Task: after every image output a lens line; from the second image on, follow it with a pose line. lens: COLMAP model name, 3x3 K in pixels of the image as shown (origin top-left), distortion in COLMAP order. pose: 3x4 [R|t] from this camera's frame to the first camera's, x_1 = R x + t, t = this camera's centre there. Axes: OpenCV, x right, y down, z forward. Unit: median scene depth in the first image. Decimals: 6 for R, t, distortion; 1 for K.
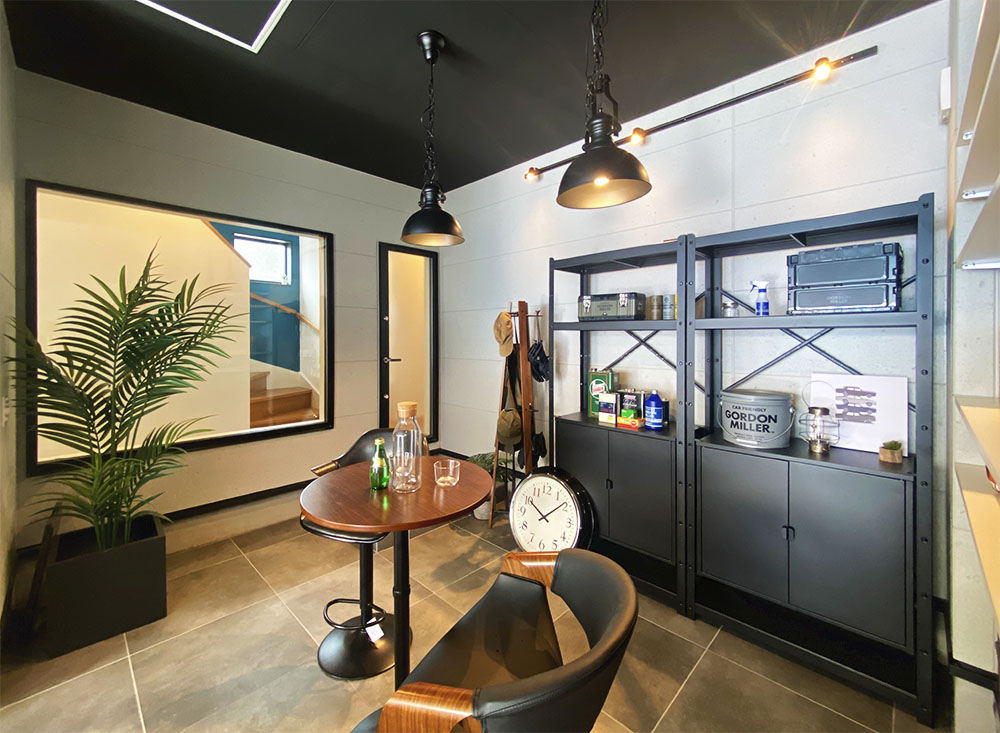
lens RADIAL K [[434.2, 0, 498.7], [0, 434.2, 341.6], [0, 0, 1]] dist [-0.000434, -0.000227]
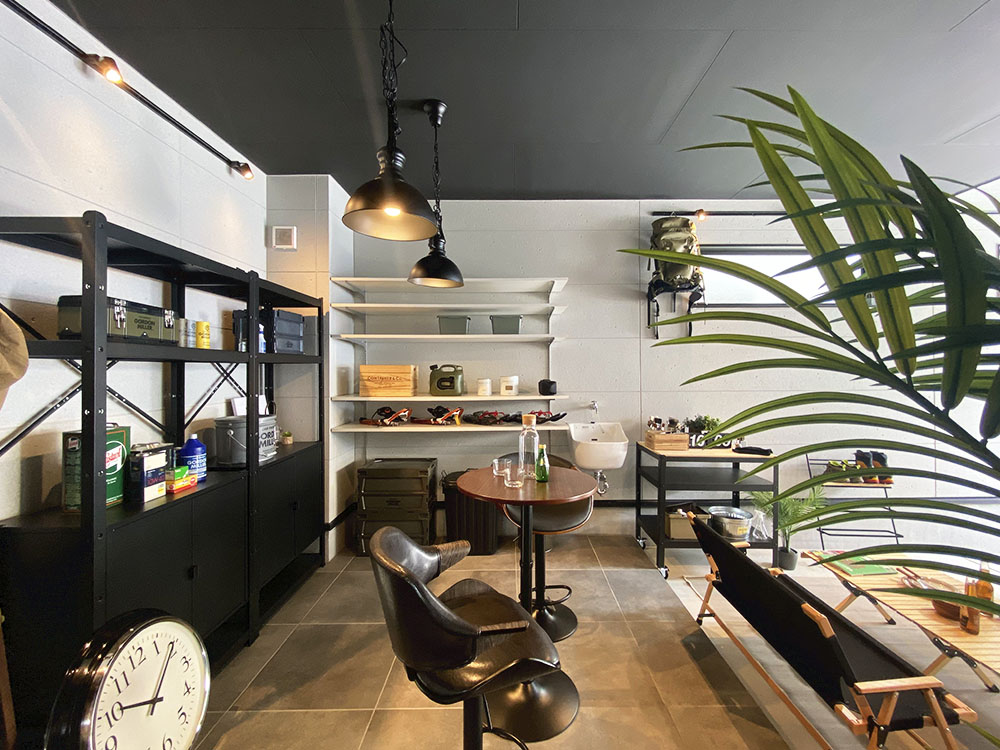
lens RADIAL K [[419.8, 0, 500.0], [0, 419.8, 375.0], [0, 0, 1]] dist [0.037762, -0.000004]
pose [[-0.694173, -0.001021, 0.719808, -0.653245], [0.017071, 0.999694, 0.017881, -0.005349], [-0.719606, 0.024700, -0.693943, 1.187747]]
